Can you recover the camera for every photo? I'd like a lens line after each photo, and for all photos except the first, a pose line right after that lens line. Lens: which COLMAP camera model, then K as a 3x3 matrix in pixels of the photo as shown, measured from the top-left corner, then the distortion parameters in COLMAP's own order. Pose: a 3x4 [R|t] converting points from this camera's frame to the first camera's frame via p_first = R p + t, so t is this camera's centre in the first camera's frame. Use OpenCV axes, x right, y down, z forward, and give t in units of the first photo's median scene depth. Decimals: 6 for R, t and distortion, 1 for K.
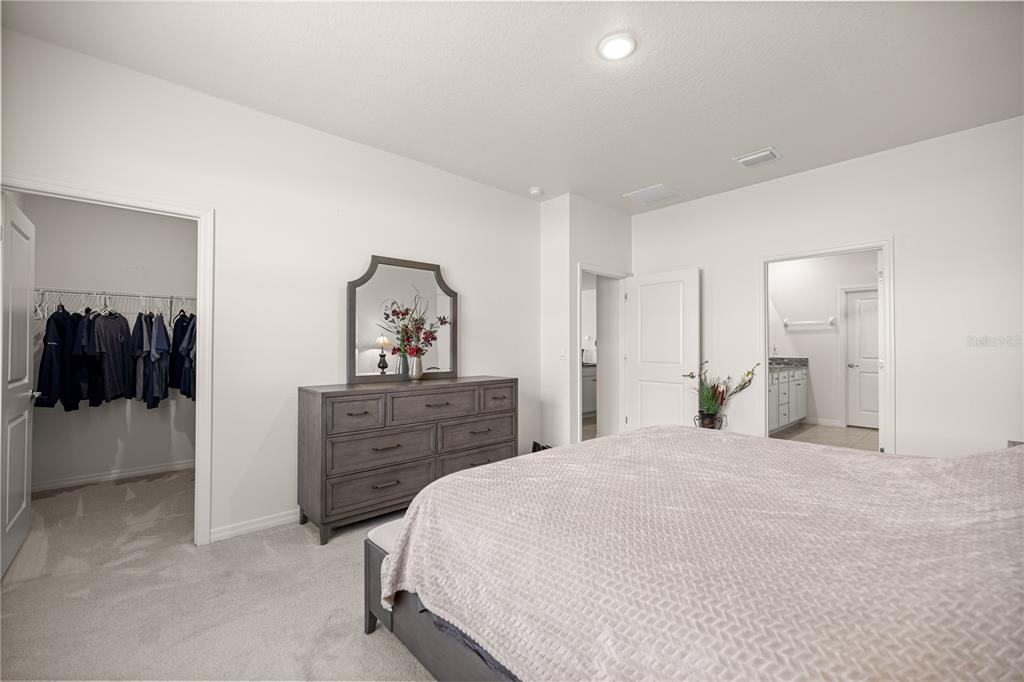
lens RADIAL K [[420.2, 0, 511.3], [0, 420.2, 344.8], [0, 0, 1]] dist [-0.001206, -0.000121]
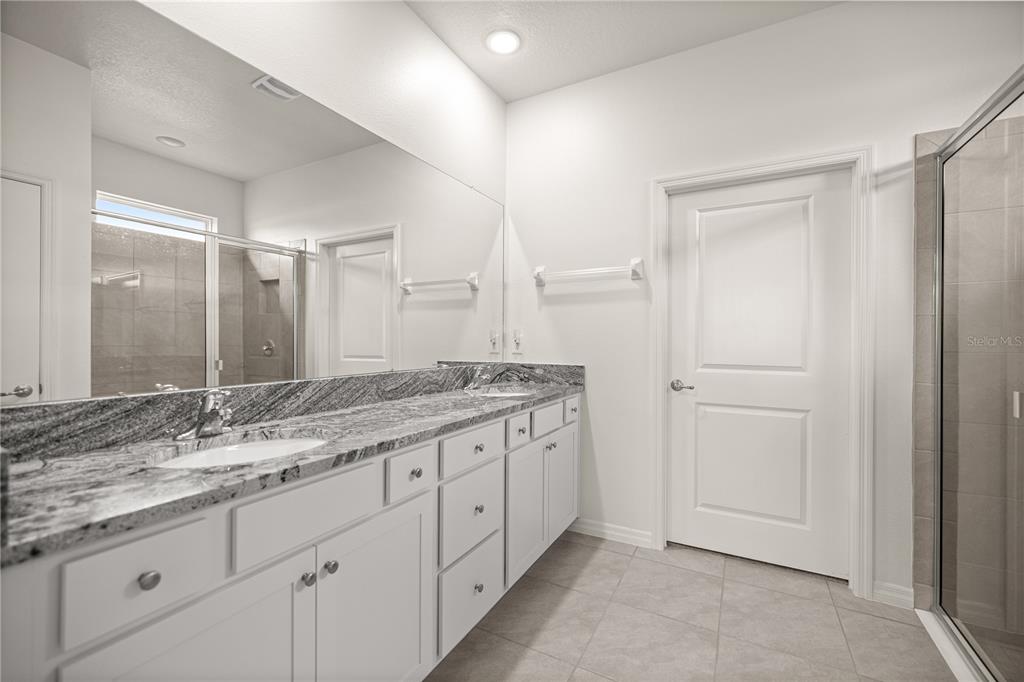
lens RADIAL K [[420.2, 0, 514.3], [0, 420.2, 340.8], [0, 0, 1]] dist [-0.001206, -0.000121]
pose [[0.946366, 0.005161, 0.323056, 0.530003], [-0.008768, 0.999914, 0.009711, 0.005311], [-0.322979, -0.012023, 0.946330, 0.667182]]
